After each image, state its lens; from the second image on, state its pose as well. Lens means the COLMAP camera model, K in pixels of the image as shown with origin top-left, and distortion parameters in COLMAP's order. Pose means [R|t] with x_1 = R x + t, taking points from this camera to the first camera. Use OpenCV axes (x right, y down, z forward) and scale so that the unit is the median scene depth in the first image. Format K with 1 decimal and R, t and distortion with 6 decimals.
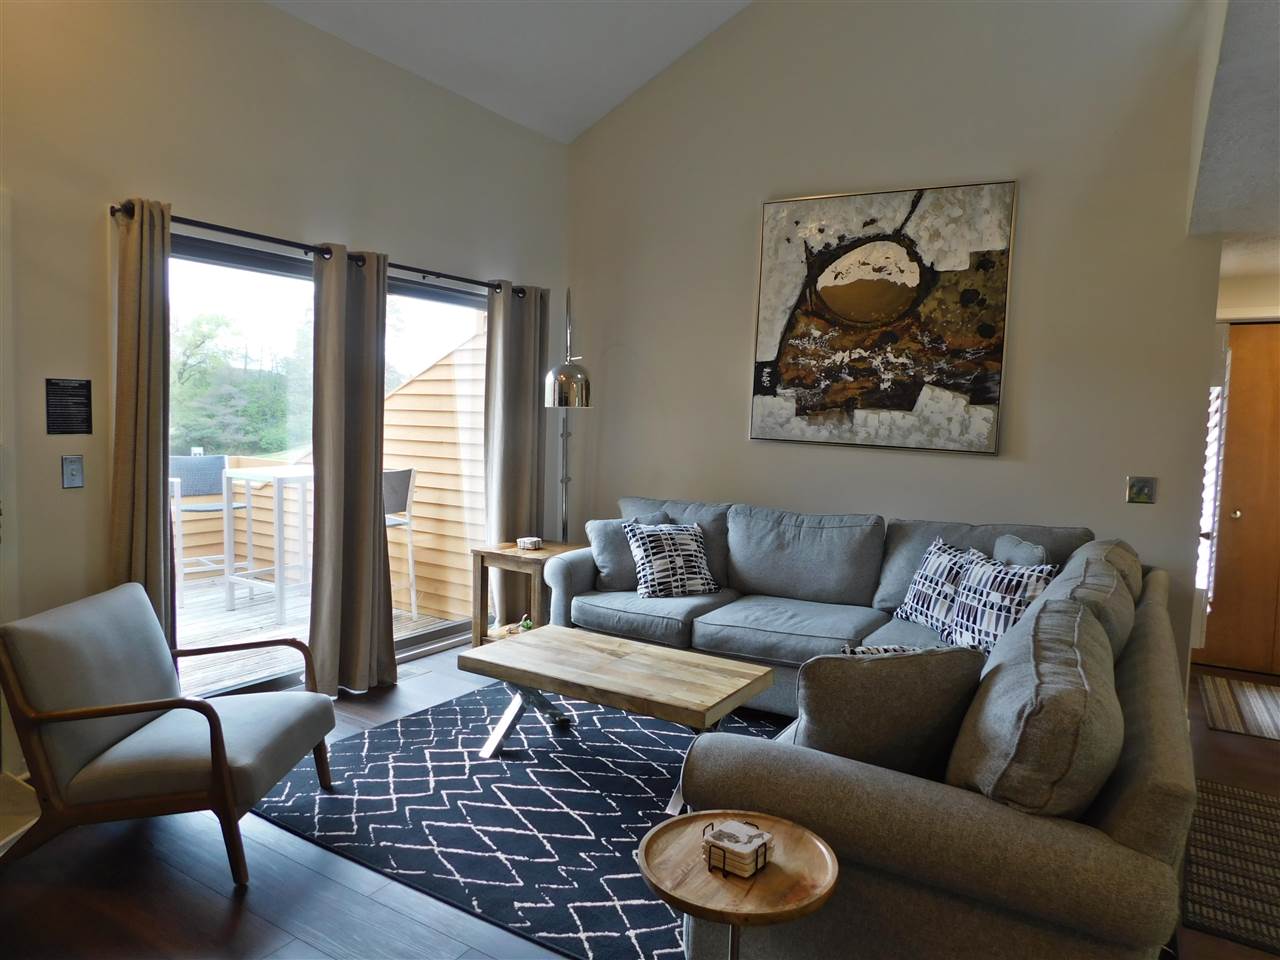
lens RADIAL K [[850.8, 0, 647.9], [0, 850.8, 480.8], [0, 0, 1]] dist [-0.038714, 0.031392]
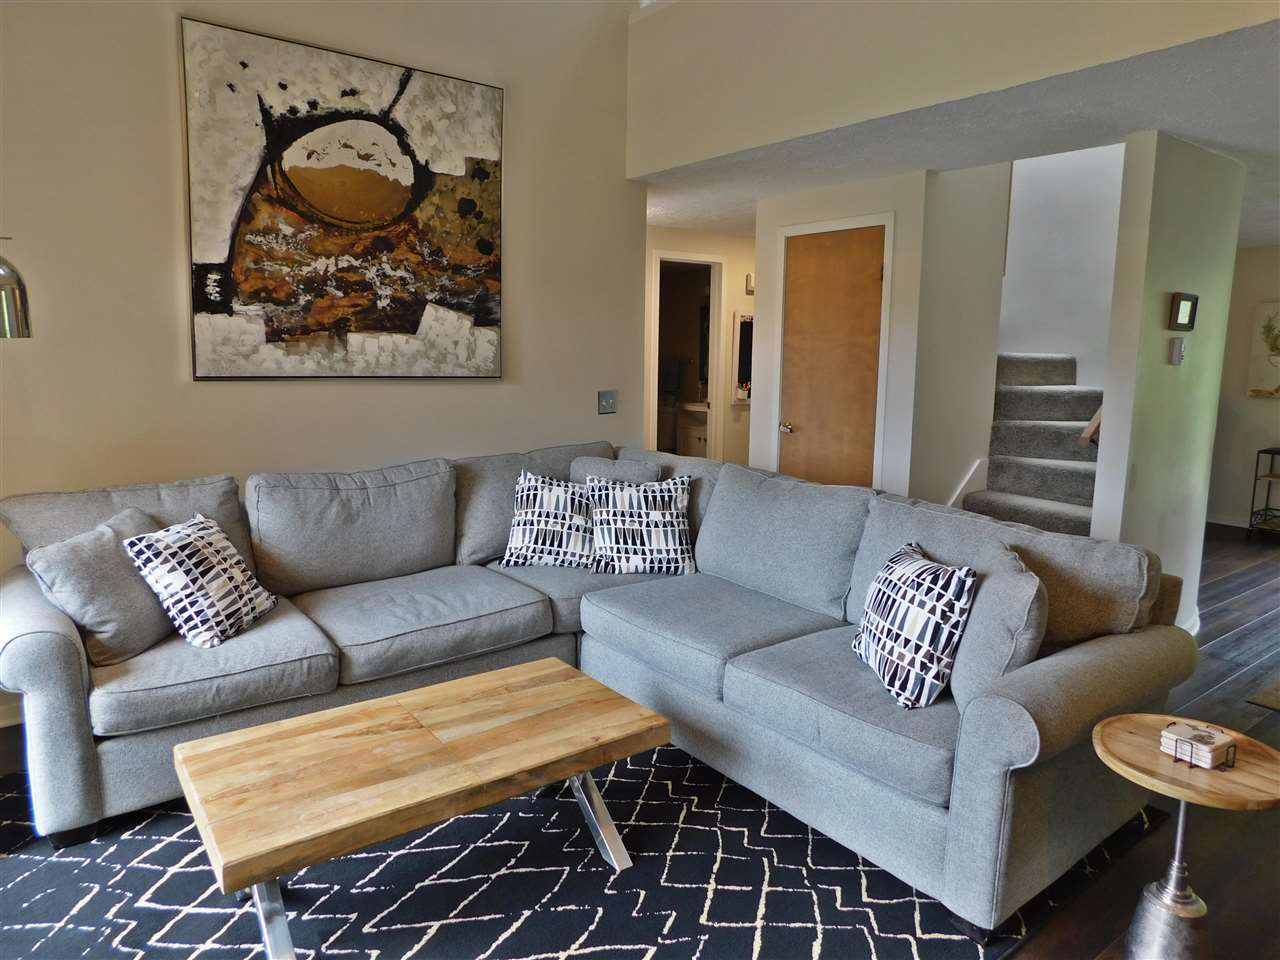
lens RADIAL K [[850.8, 0, 645.3], [0, 850.8, 474.4], [0, 0, 1]] dist [-0.038714, 0.031392]
pose [[0.382367, -0.164027, 0.909335, -0.411866], [0.073316, 0.986401, 0.147099, -0.051916], [-0.921097, 0.010423, 0.389193, 0.456809]]
